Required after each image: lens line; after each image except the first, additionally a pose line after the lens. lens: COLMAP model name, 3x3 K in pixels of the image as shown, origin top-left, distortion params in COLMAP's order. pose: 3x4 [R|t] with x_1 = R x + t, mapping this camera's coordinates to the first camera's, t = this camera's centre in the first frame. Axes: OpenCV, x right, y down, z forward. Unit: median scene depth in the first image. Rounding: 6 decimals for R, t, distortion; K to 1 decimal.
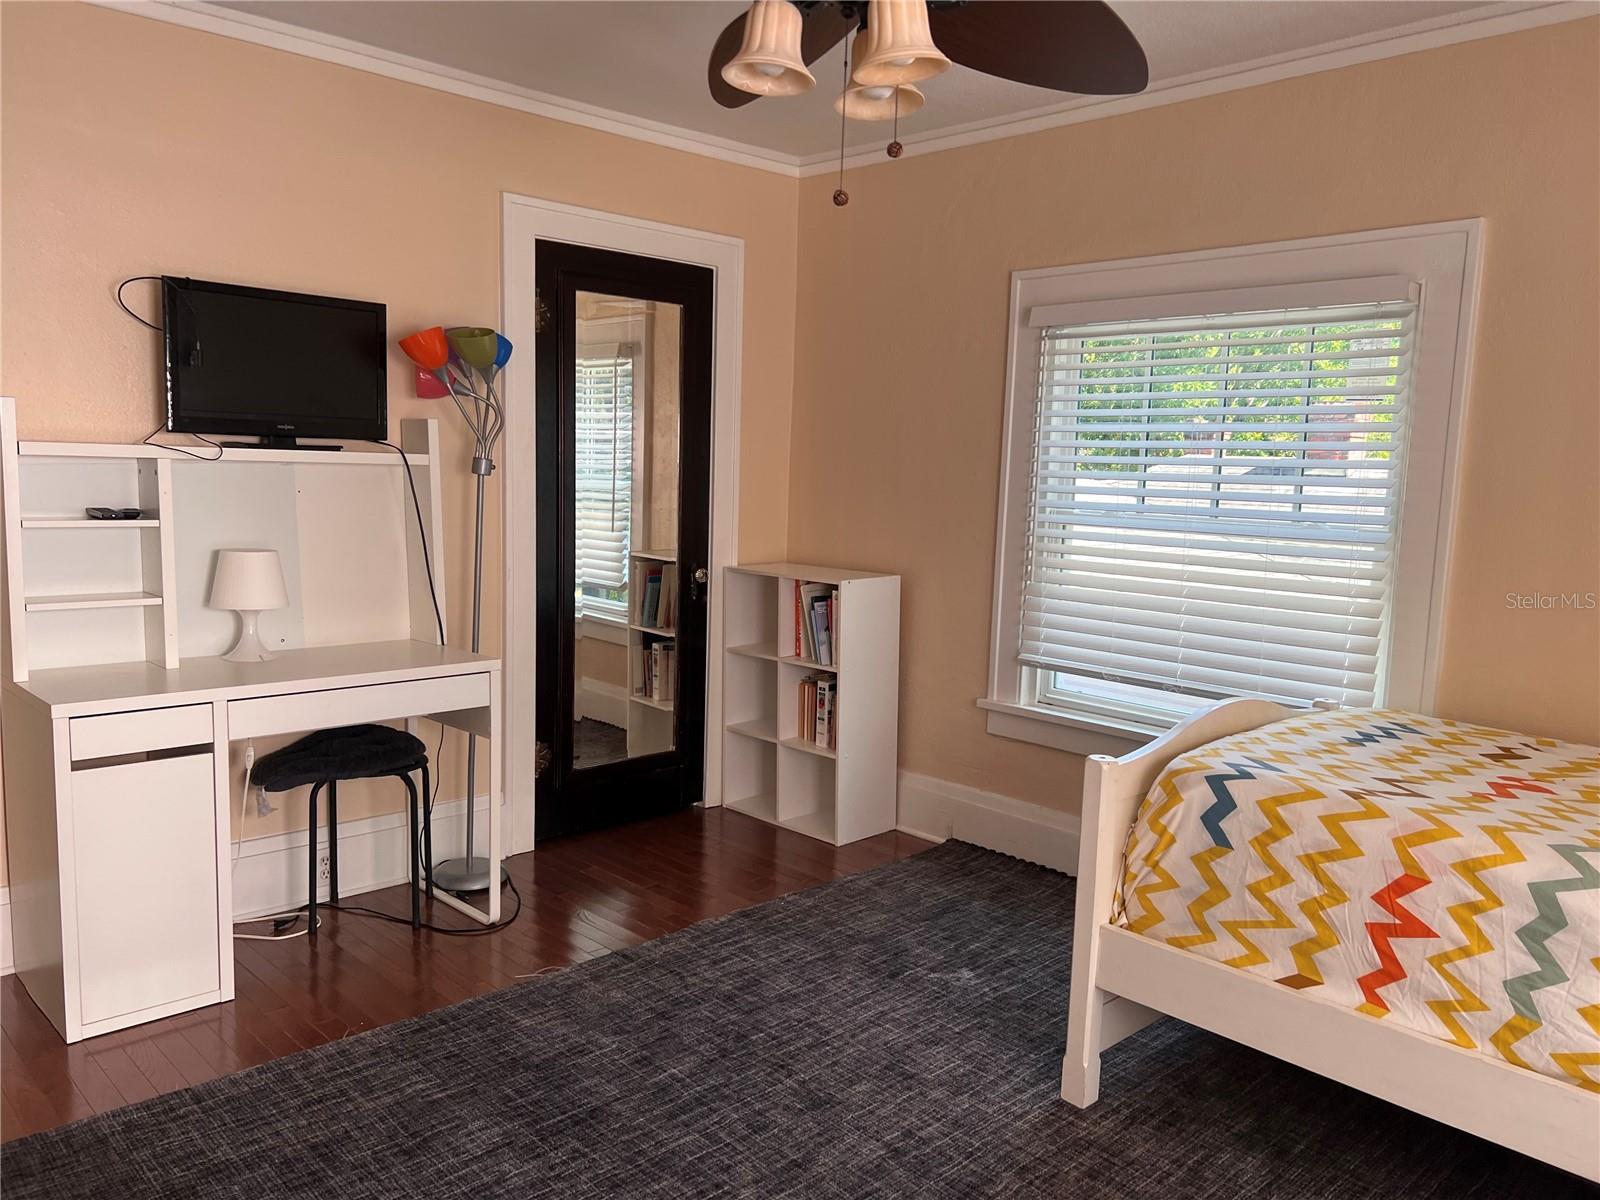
lens RADIAL K [[1193.6, 0, 804.9], [0, 1193.6, 597.0], [0, 0, 1]] dist [0.009167, -0.007493]
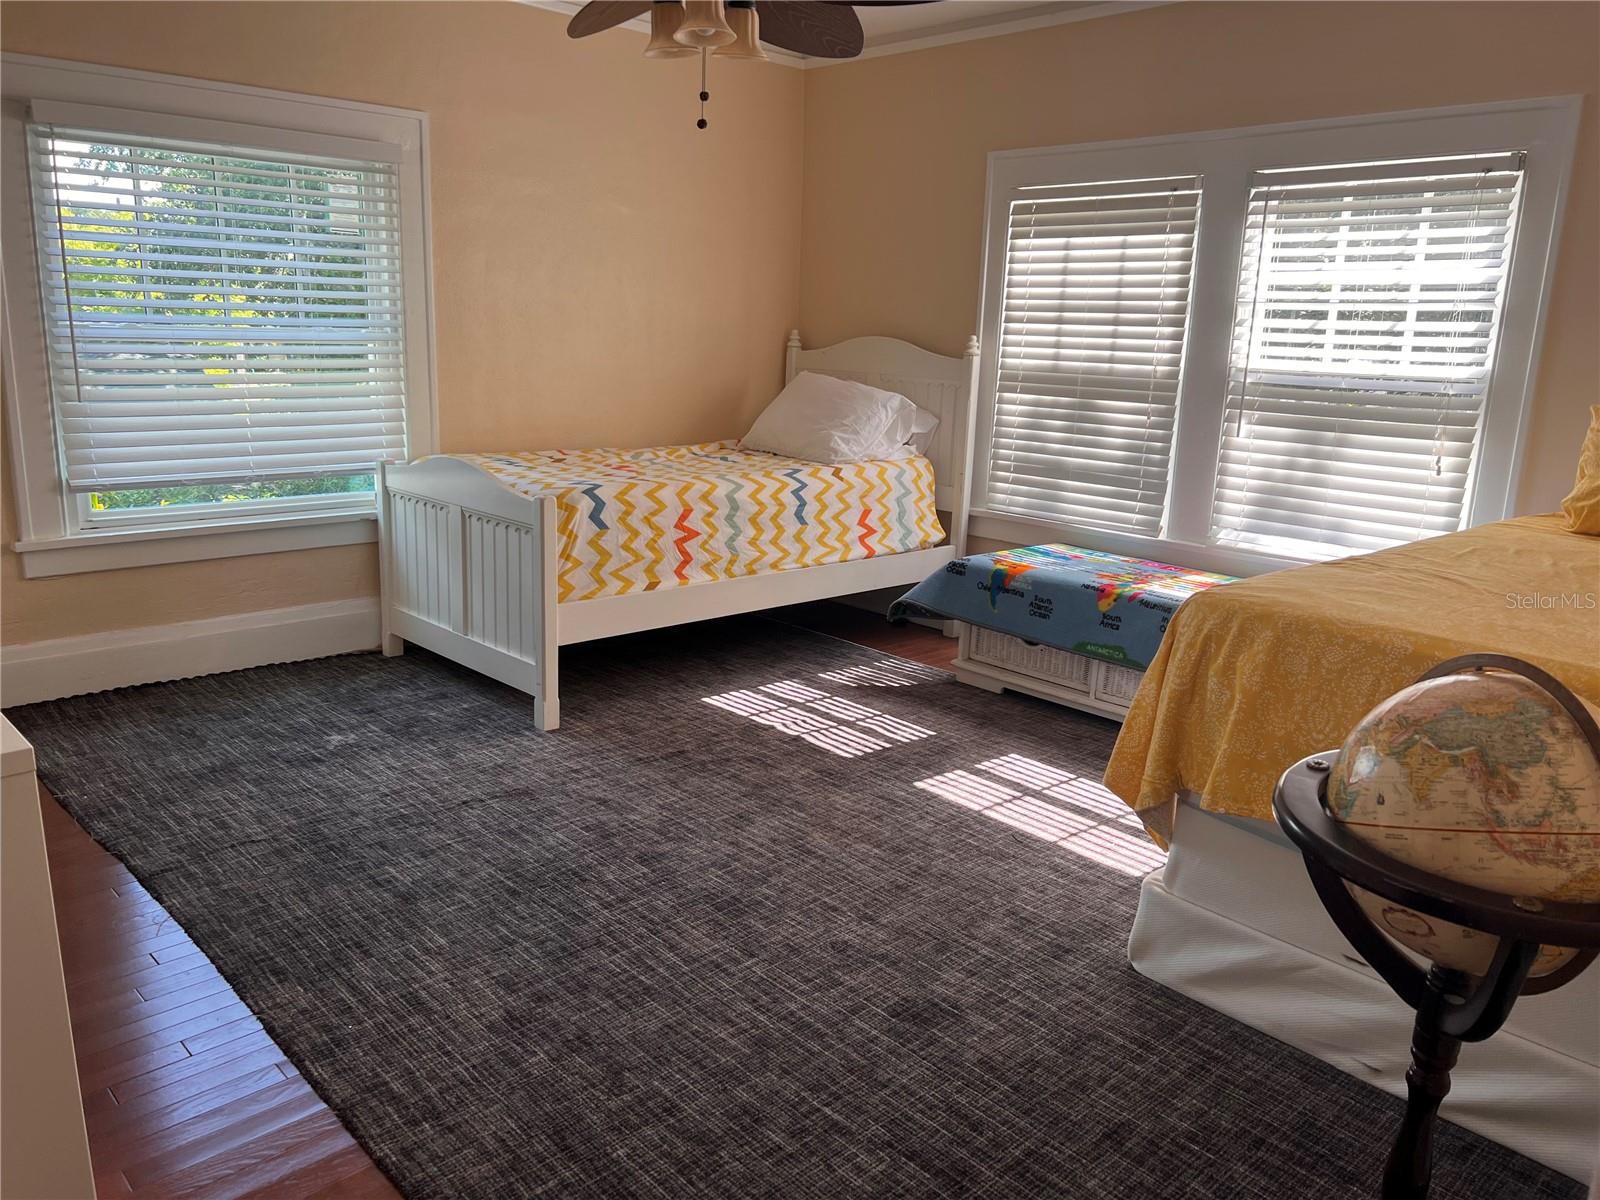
lens RADIAL K [[1193.6, 0, 802.2], [0, 1193.6, 598.1], [0, 0, 1]] dist [0.009167, -0.007493]
pose [[0.006819, -0.258953, 0.965866, -1.252004], [0.078244, 0.963065, 0.257650, -0.103957], [-0.996911, 0.073816, 0.026829, 0.669491]]
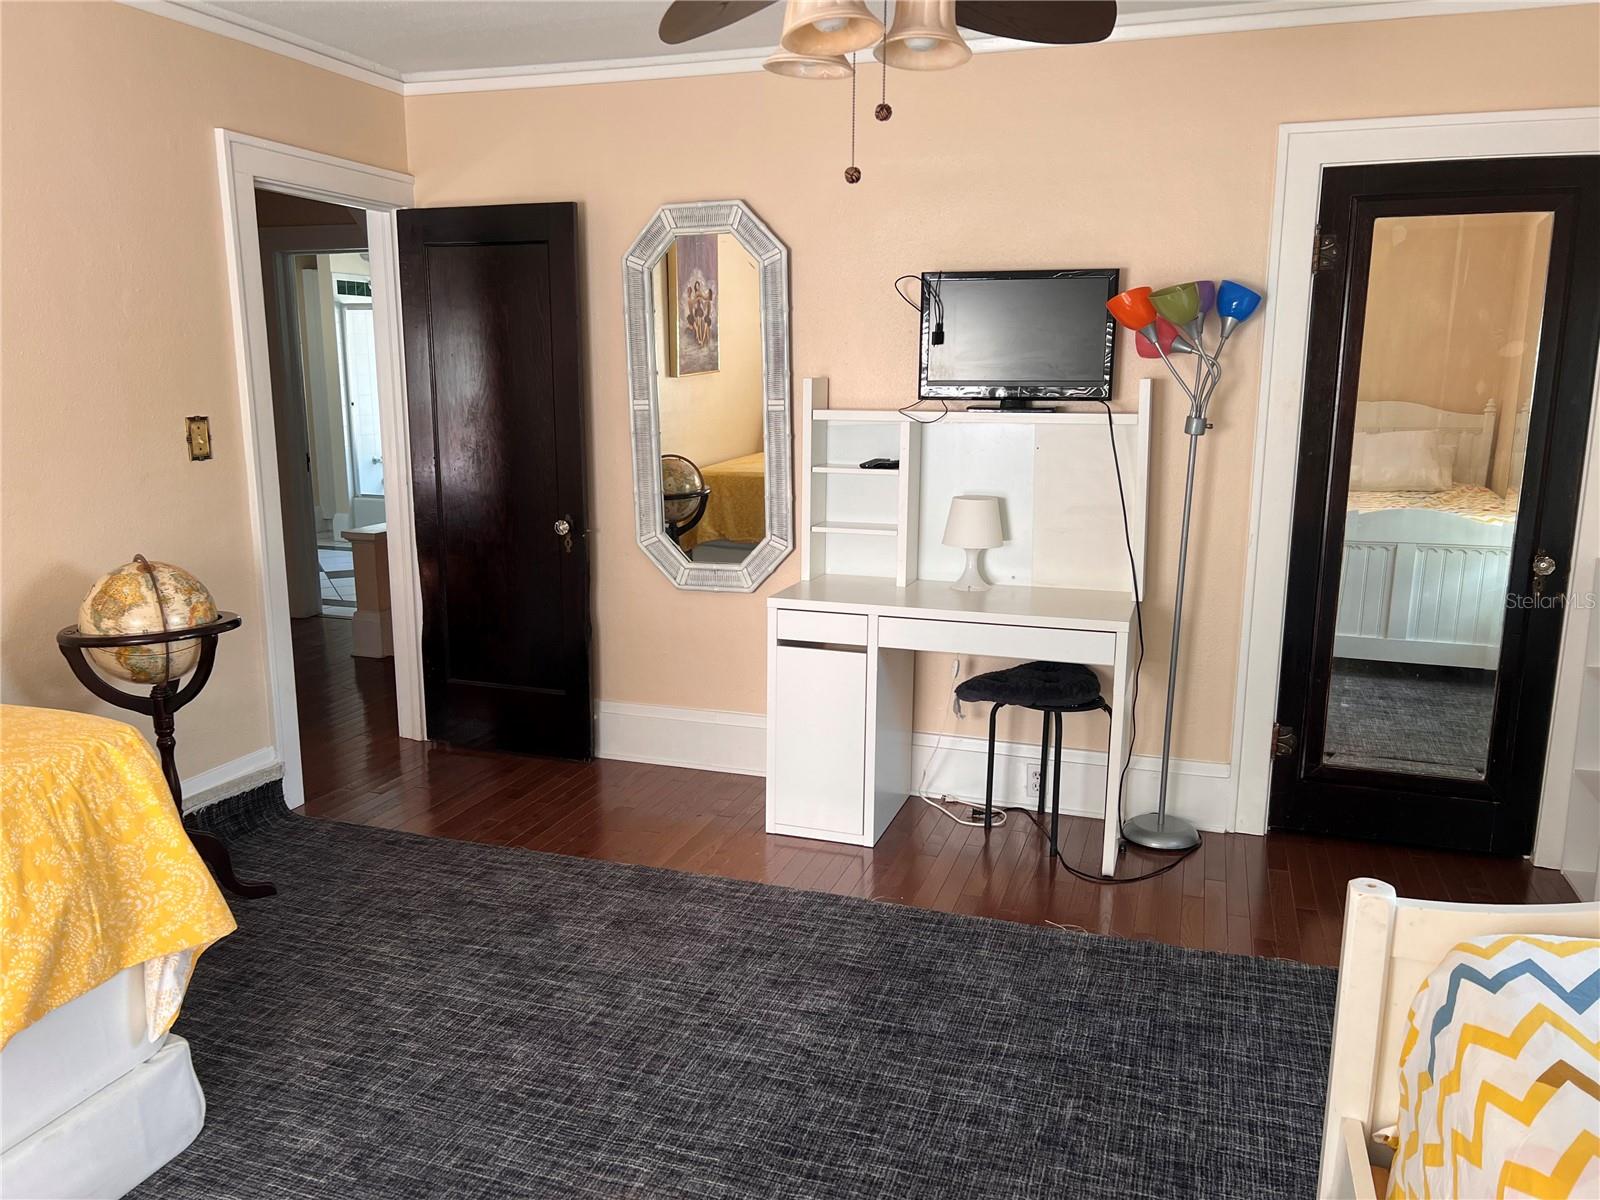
lens RADIAL K [[1193.6, 0, 795.1], [0, 1193.6, 605.1], [0, 0, 1]] dist [0.009167, -0.007493]
pose [[0.449492, 0.145092, -0.881422, 0.700165], [-0.087893, 0.989116, 0.117998, -0.078321], [0.888950, 0.024432, 0.457352, 0.408226]]
